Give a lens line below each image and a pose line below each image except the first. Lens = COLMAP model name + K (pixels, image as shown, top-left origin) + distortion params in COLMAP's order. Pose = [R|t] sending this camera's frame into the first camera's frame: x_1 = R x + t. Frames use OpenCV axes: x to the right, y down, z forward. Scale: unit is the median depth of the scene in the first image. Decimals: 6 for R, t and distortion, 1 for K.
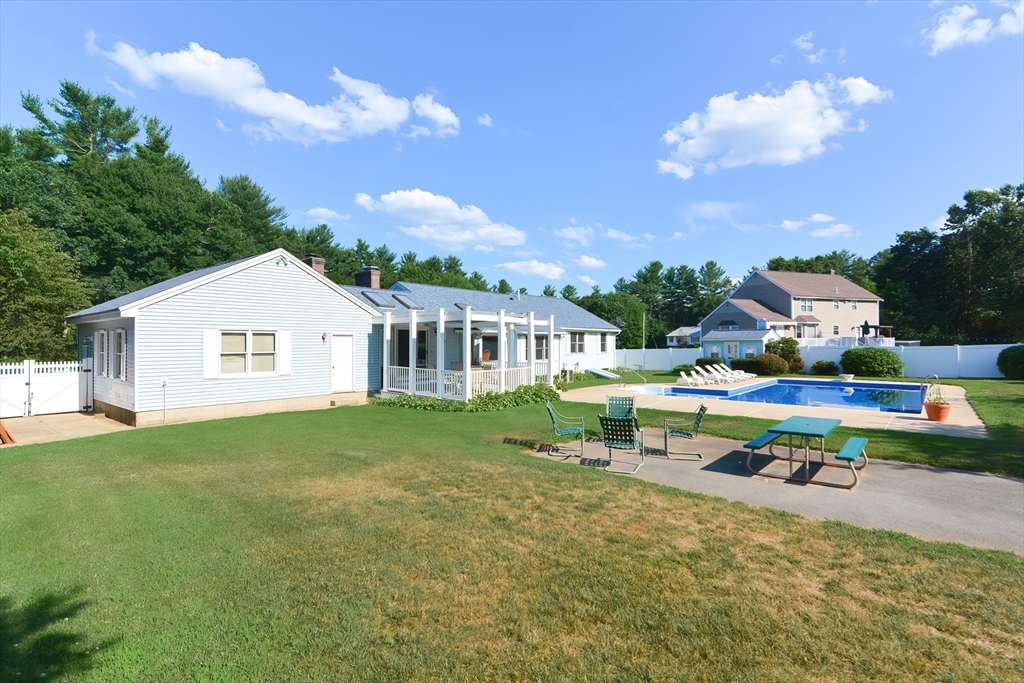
lens RADIAL K [[504.3, 0, 511.9], [0, 504.3, 338.7], [0, 0, 1]] dist [0.021624, -0.001269]
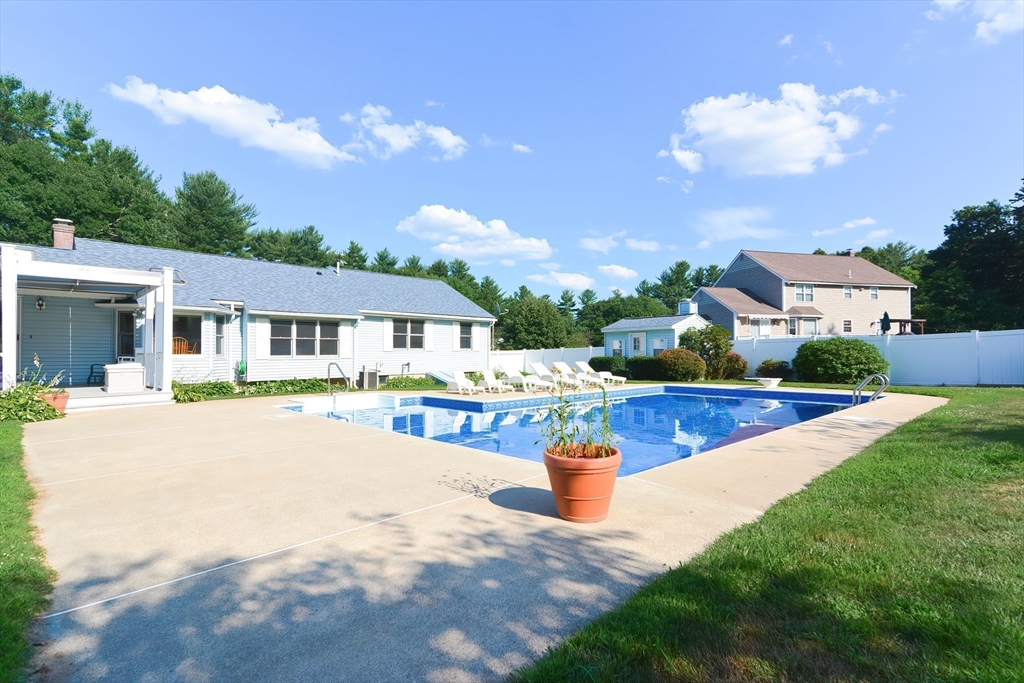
lens RADIAL K [[504.3, 0, 520.4], [0, 504.3, 345.8], [0, 0, 1]] dist [0.021624, -0.001269]
pose [[0.995186, -0.002124, -0.097979, 0.226949], [0.000982, 0.999931, -0.011693, 0.020727], [0.097997, 0.011540, 0.995120, 0.199927]]
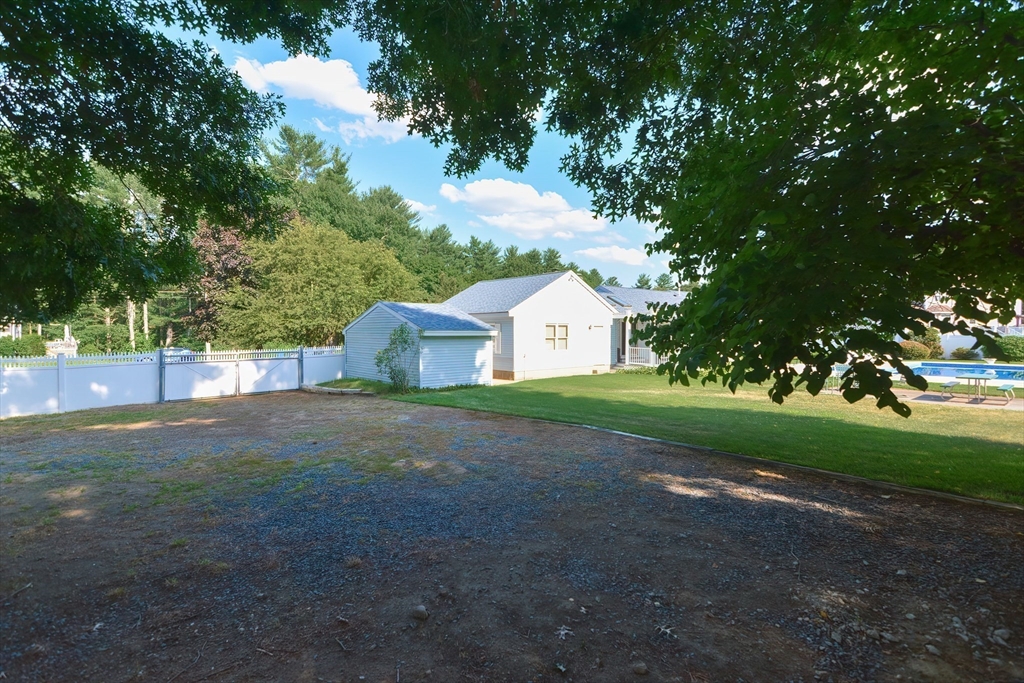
lens RADIAL K [[504.3, 0, 513.1], [0, 504.3, 340.8], [0, 0, 1]] dist [0.021624, -0.001269]
pose [[0.987727, 0.003121, -0.156161, -0.110374], [0.000974, 0.999658, 0.026144, -0.000948], [0.156189, -0.025975, 0.987386, -0.154940]]
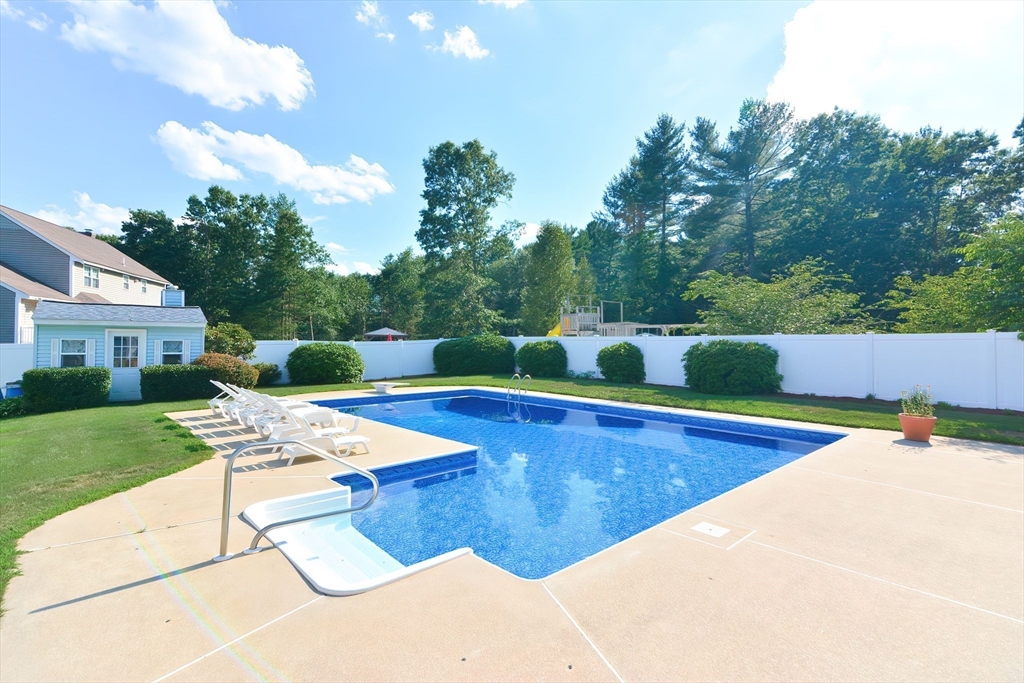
lens RADIAL K [[494.4, 0, 509.7], [0, 494.4, 337.5], [0, 0, 1]] dist [0.025485, -0.004660]
pose [[0.120939, 0.018144, 0.992494, 0.021864], [-0.017623, 0.999715, -0.016129, 0.010071], [-0.992503, -0.015540, 0.121224, 0.395570]]
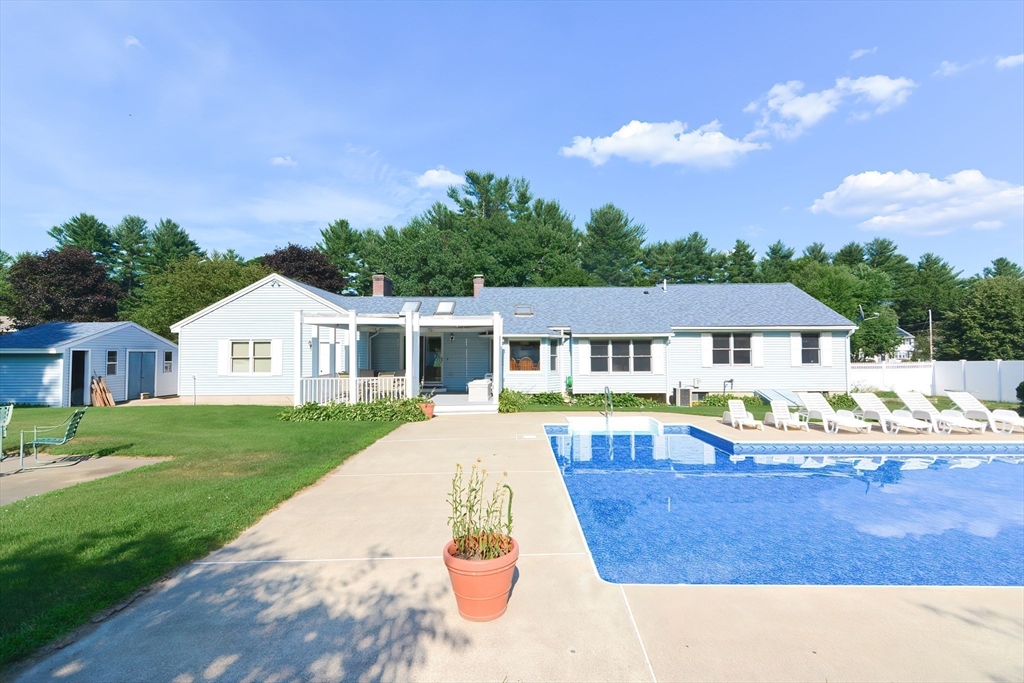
lens RADIAL K [[494.4, 0, 504.9], [0, 494.4, 340.7], [0, 0, 1]] dist [0.025485, -0.004660]
pose [[0.626922, -0.021411, -0.778787, 0.289409], [0.007249, 0.999739, -0.021651, 0.005828], [0.779048, 0.007928, 0.626914, 0.229106]]
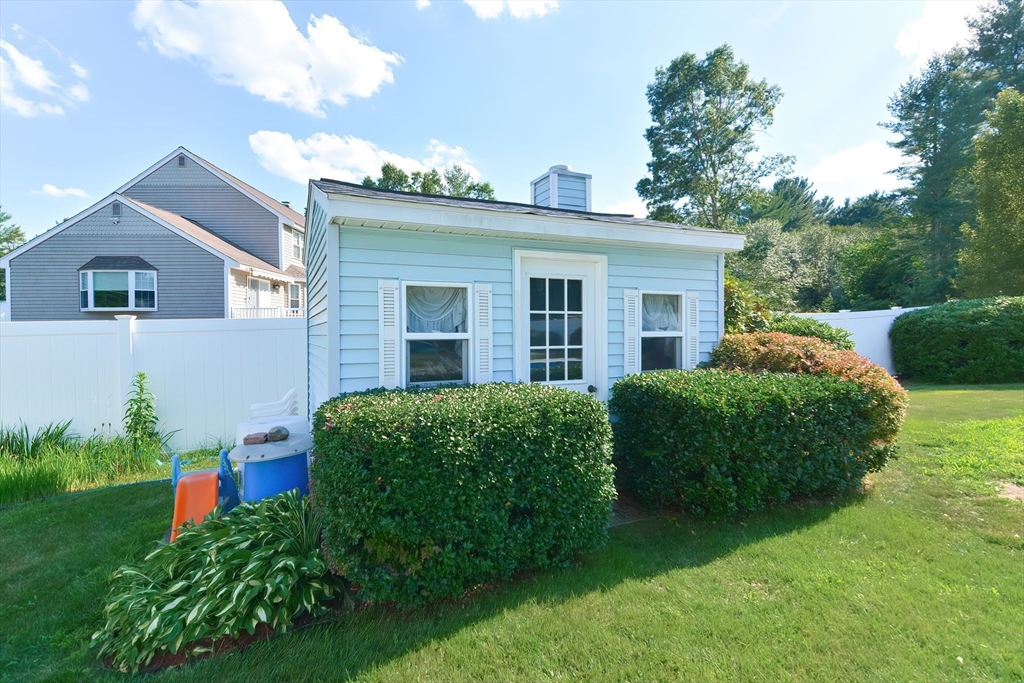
lens RADIAL K [[504.3, 0, 513.4], [0, 504.3, 336.4], [0, 0, 1]] dist [0.021624, -0.001269]
pose [[0.361634, -0.006606, 0.932297, 0.191632], [-0.000216, 0.999974, 0.007170, 0.017642], [-0.932320, -0.002794, 0.361623, 0.615662]]
